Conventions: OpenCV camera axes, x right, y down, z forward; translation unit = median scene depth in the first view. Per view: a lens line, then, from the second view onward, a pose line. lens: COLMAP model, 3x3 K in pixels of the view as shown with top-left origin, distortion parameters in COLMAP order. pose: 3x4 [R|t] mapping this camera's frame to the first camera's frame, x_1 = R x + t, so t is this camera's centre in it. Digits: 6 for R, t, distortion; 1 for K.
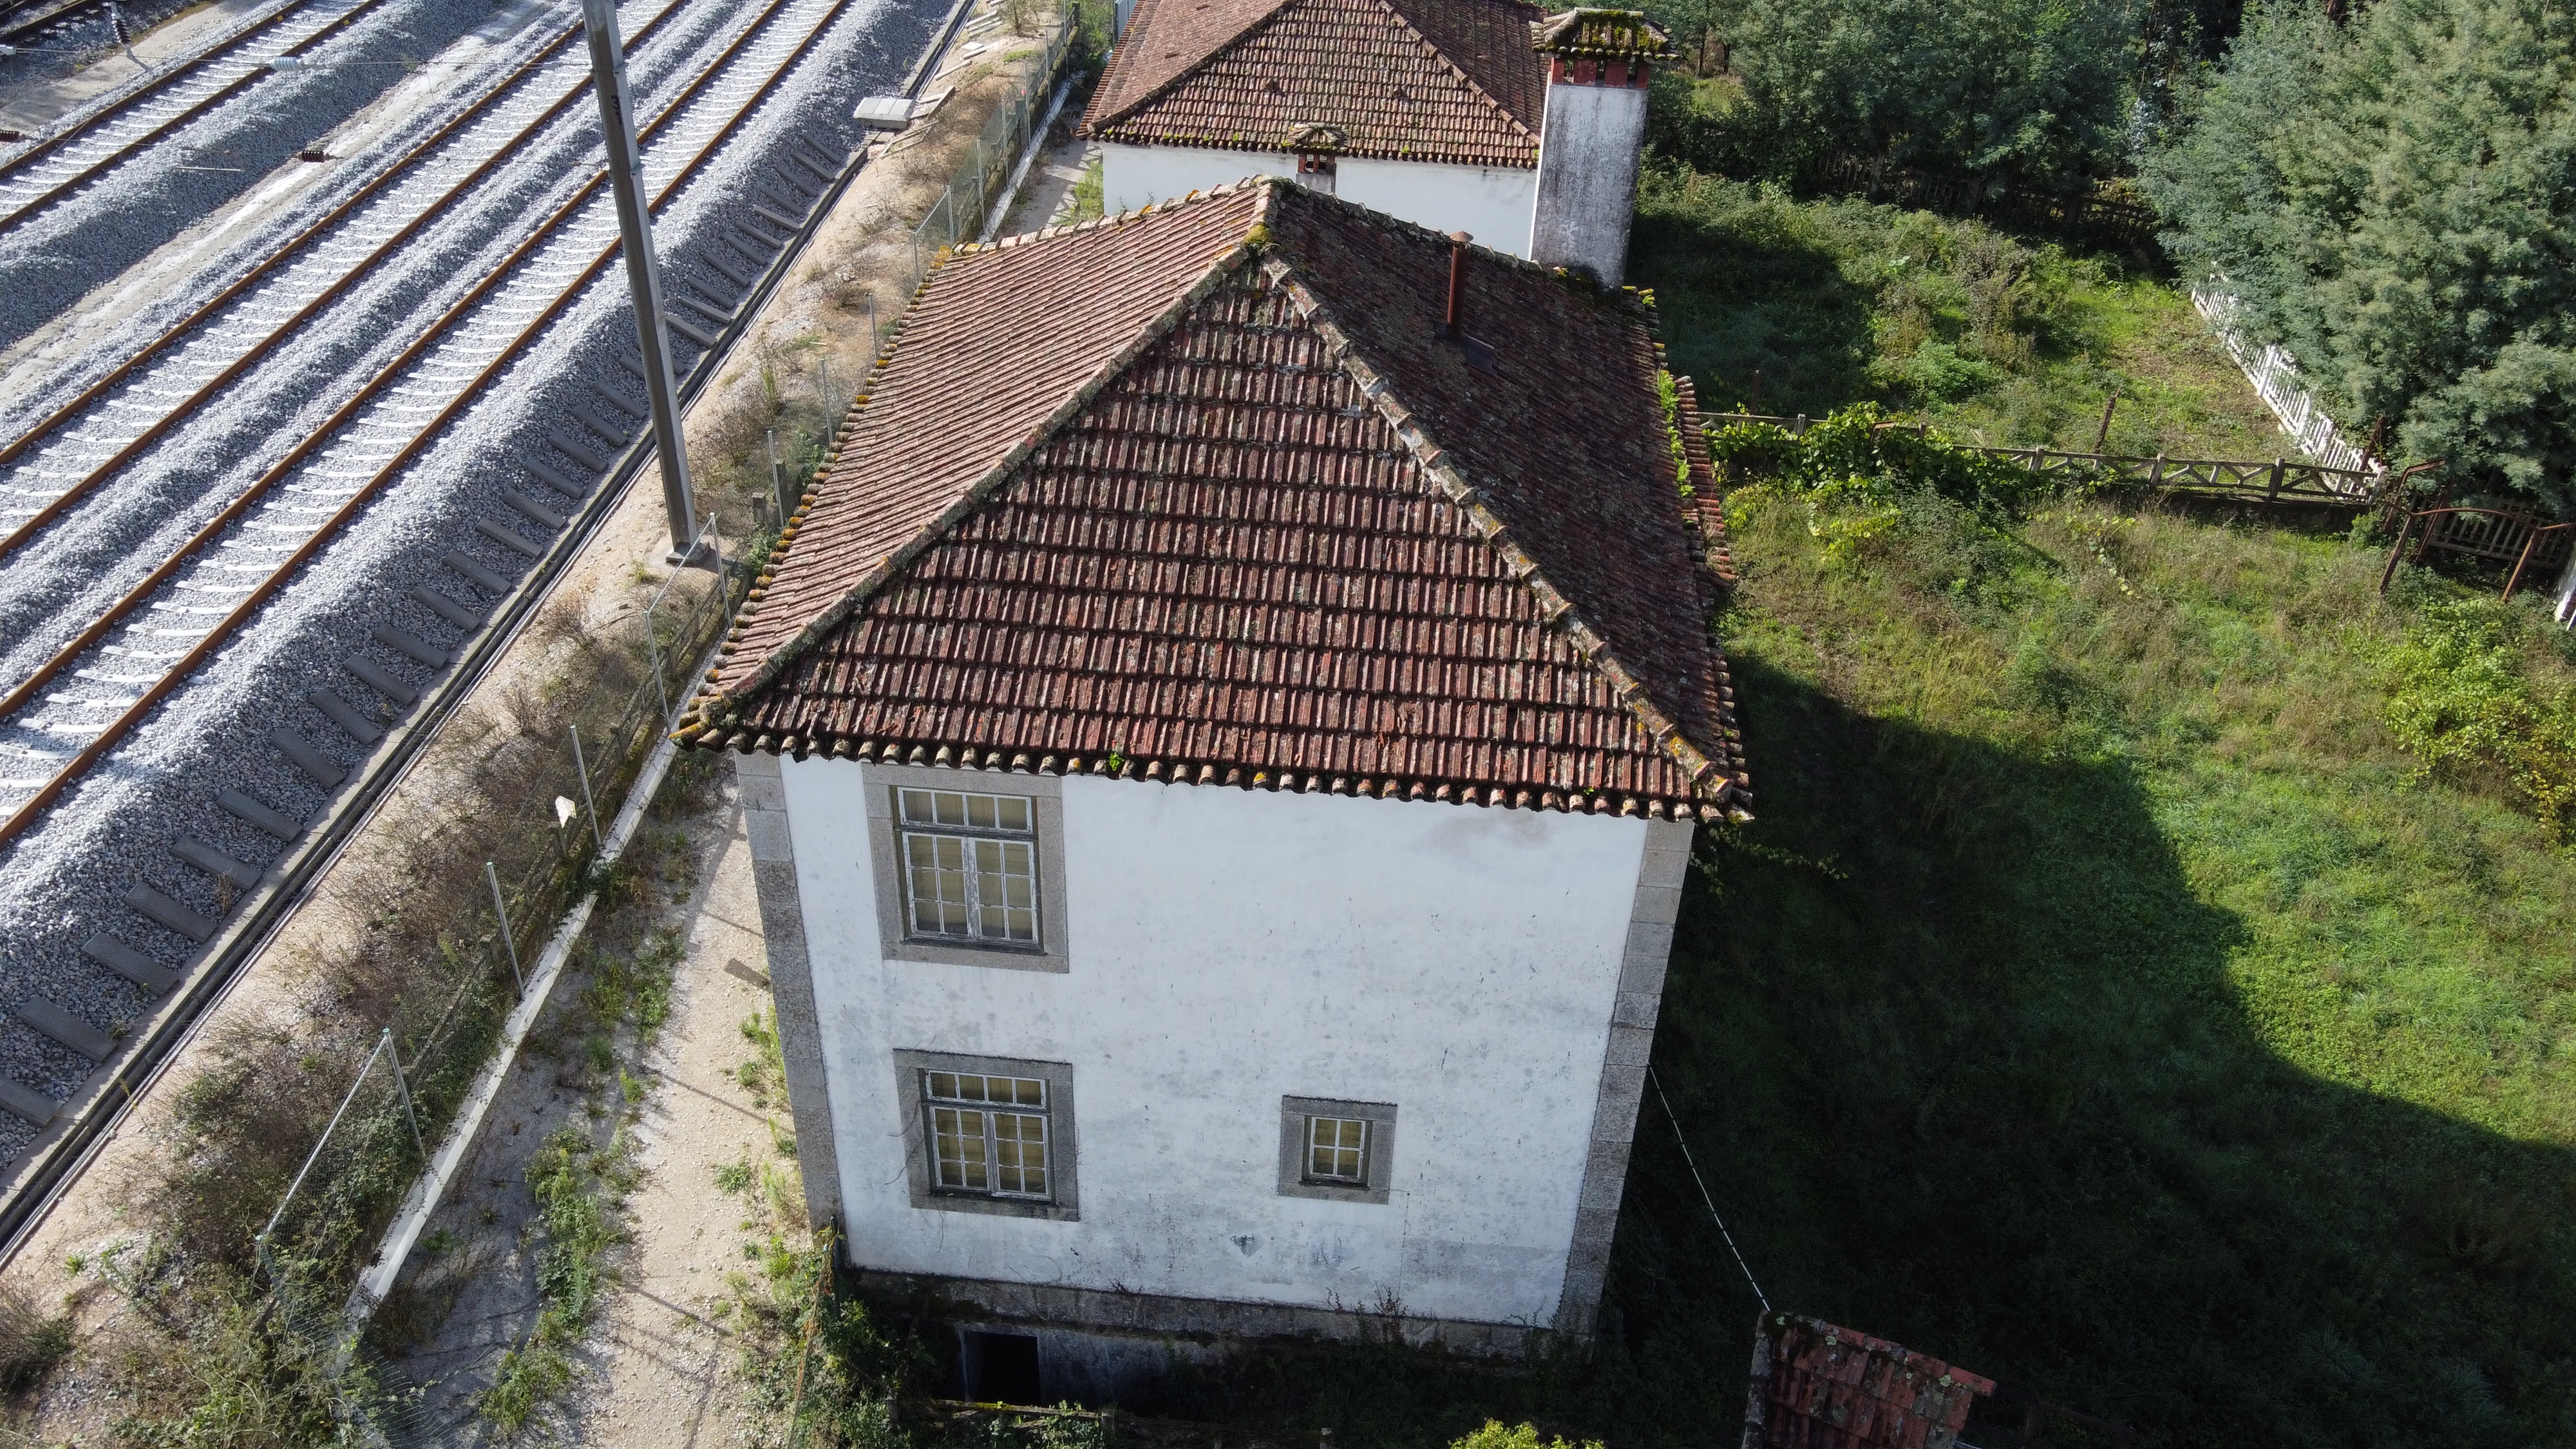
lens RADIAL K [[1985.7, 0, 1277.2], [0, 1985.7, 707.4], [0, 0, 1]] dist [-0.007700, 0.037928]
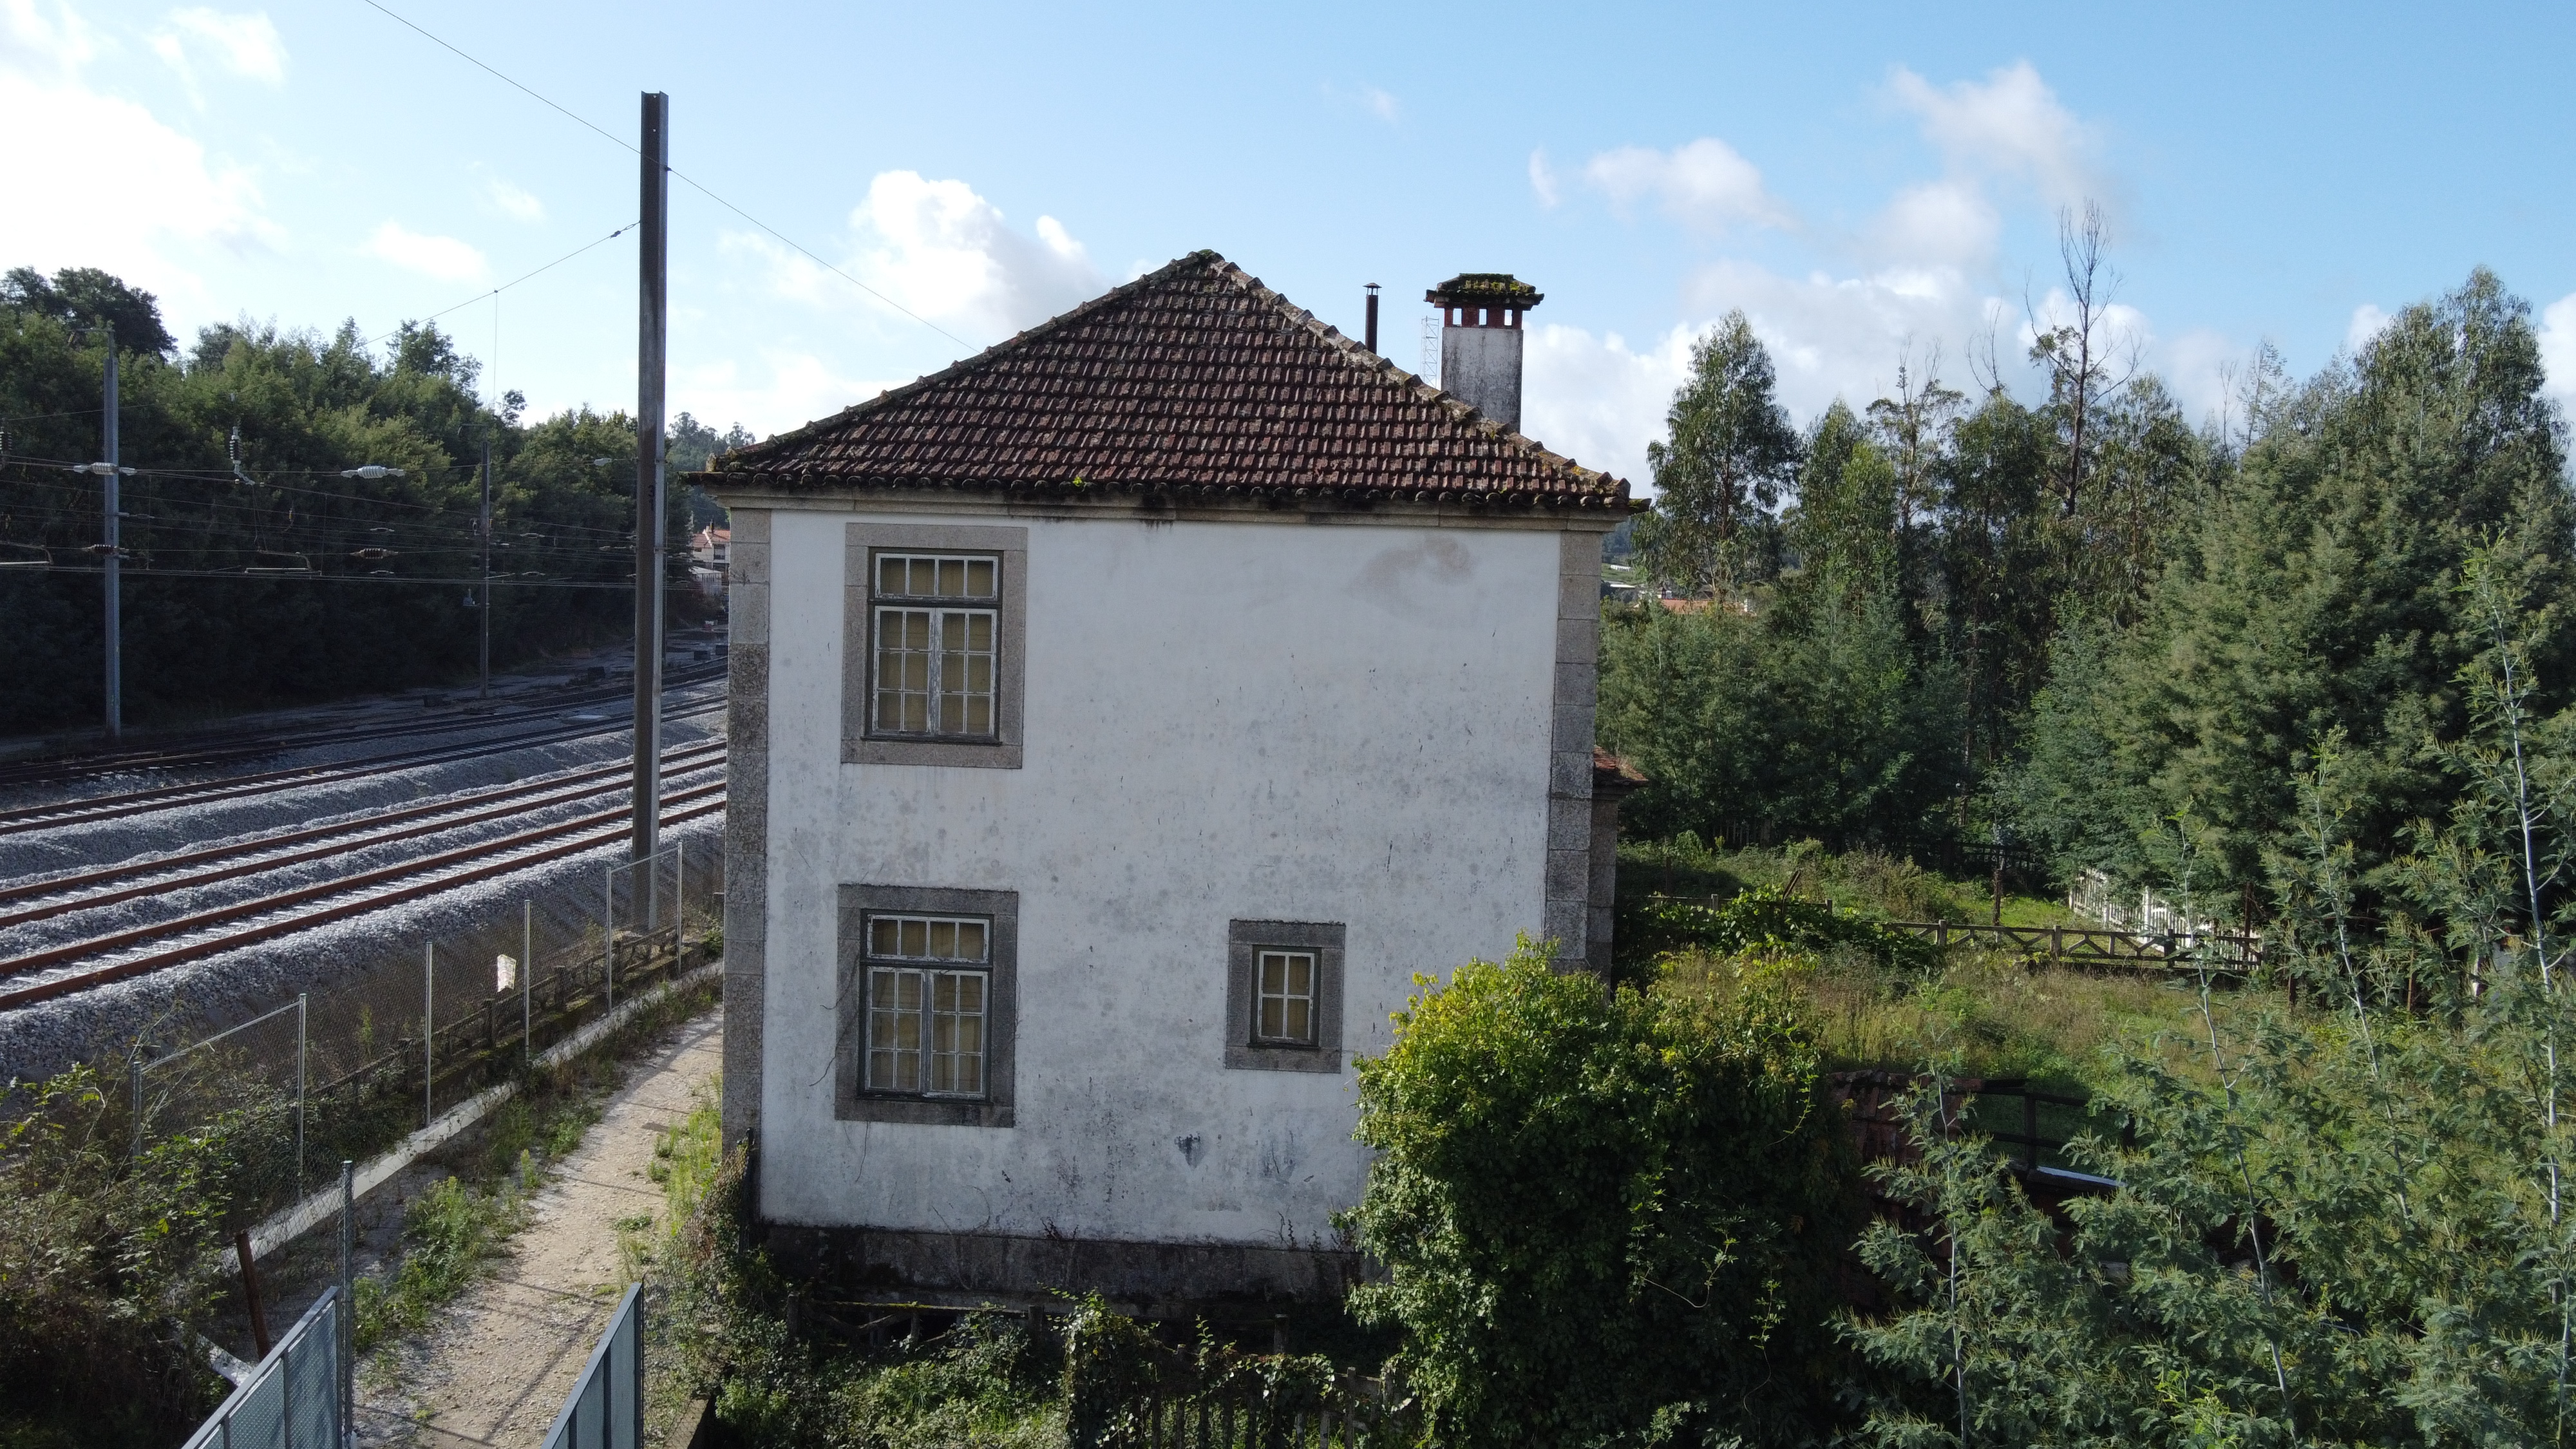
lens RADIAL K [[1985.7, 0, 1280.4], [0, 1985.7, 702.9], [0, 0, 1]] dist [-0.007700, 0.037928]
pose [[0.999468, -0.001906, 0.032550, -0.003703], [0.018875, 0.847855, -0.529891, 0.564824], [-0.026588, 0.530224, 0.847441, 0.091370]]
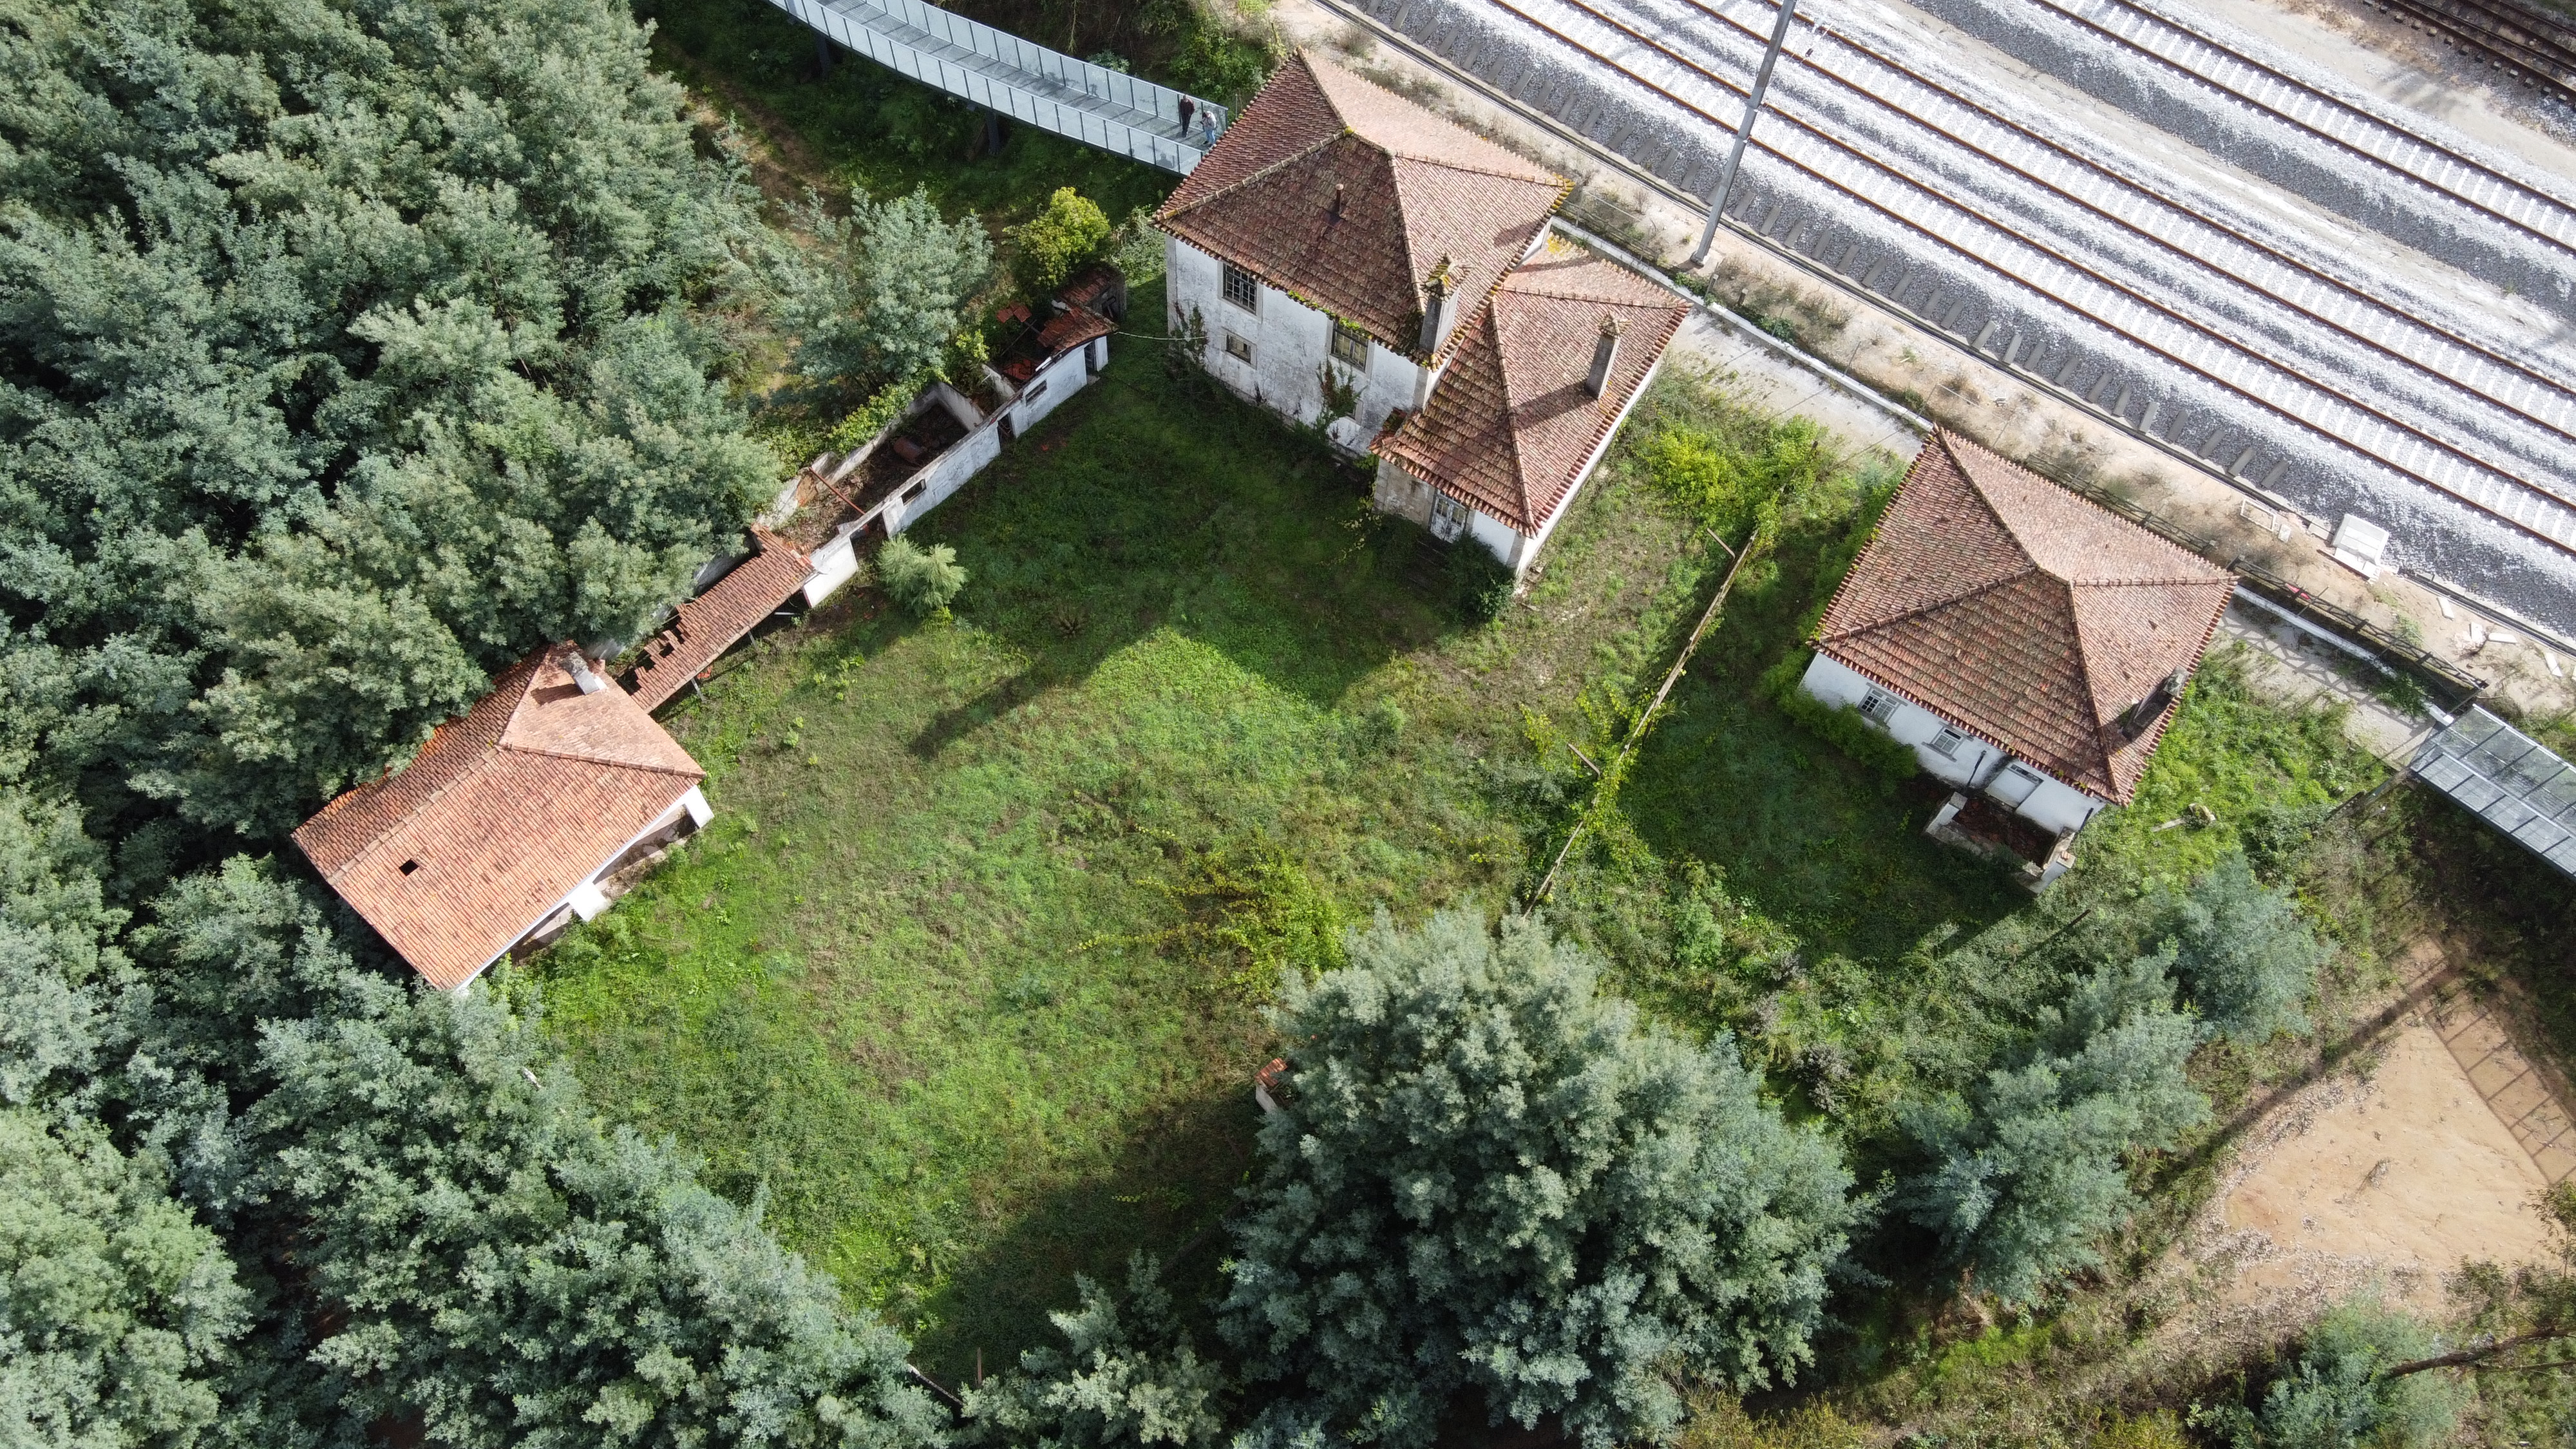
lens RADIAL K [[1985.7, 0, 1292.2], [0, 1985.7, 720.8], [0, 0, 1]] dist [-0.007700, 0.037928]
pose [[-0.468650, 0.780334, -0.414061, 1.998856], [-0.541722, 0.116377, 0.832463, -2.594822], [0.697786, 0.614440, 0.368184, 0.267858]]
